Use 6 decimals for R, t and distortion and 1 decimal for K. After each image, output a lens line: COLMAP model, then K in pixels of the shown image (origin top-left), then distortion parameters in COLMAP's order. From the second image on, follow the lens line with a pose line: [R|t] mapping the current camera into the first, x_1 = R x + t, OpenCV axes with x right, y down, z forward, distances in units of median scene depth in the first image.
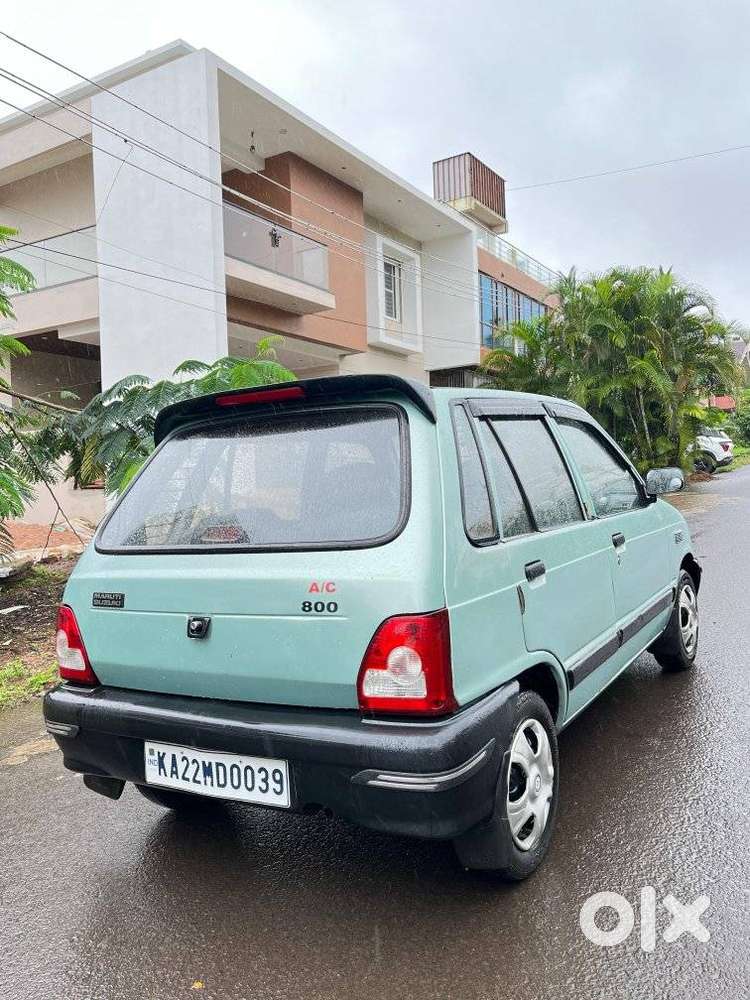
lens RADIAL K [[744.3, 0, 389.3], [0, 744.3, 496.3], [0, 0, 1]] dist [0.049587, -0.017051]
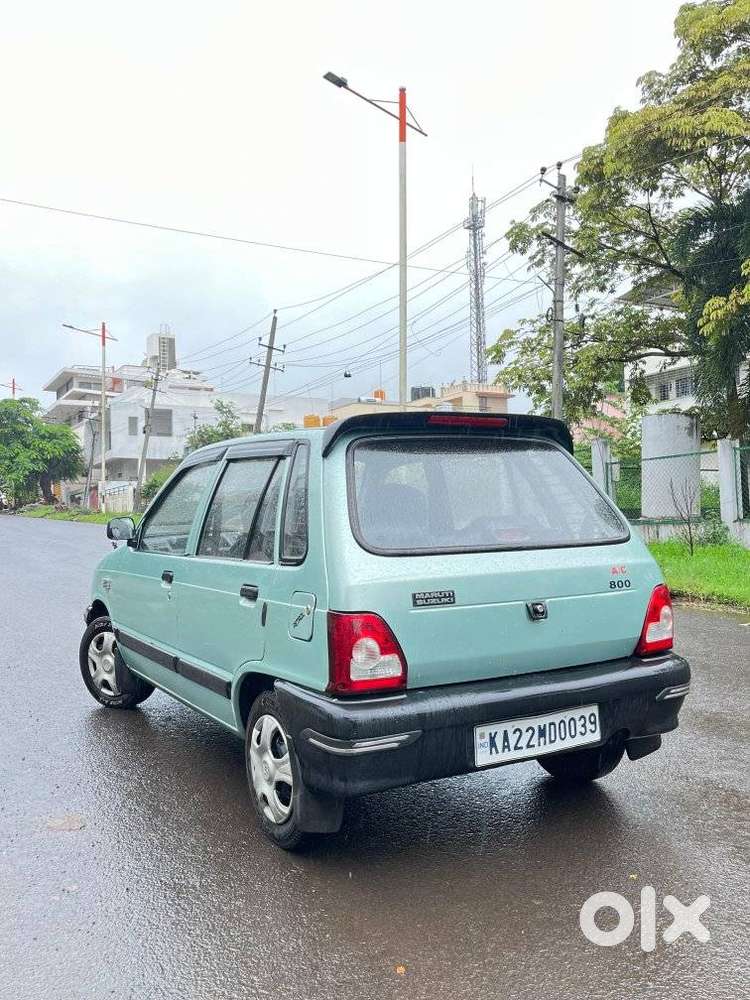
lens RADIAL K [[796.4, 0, 384.1], [0, 796.4, 505.3], [0, 0, 1]] dist [0.063932, -0.020299]
pose [[0.537896, 0.055465, 0.841184, -1.363542], [0.003843, 0.997662, -0.068240, 0.088193], [-0.843002, 0.039938, 0.536425, 0.485702]]
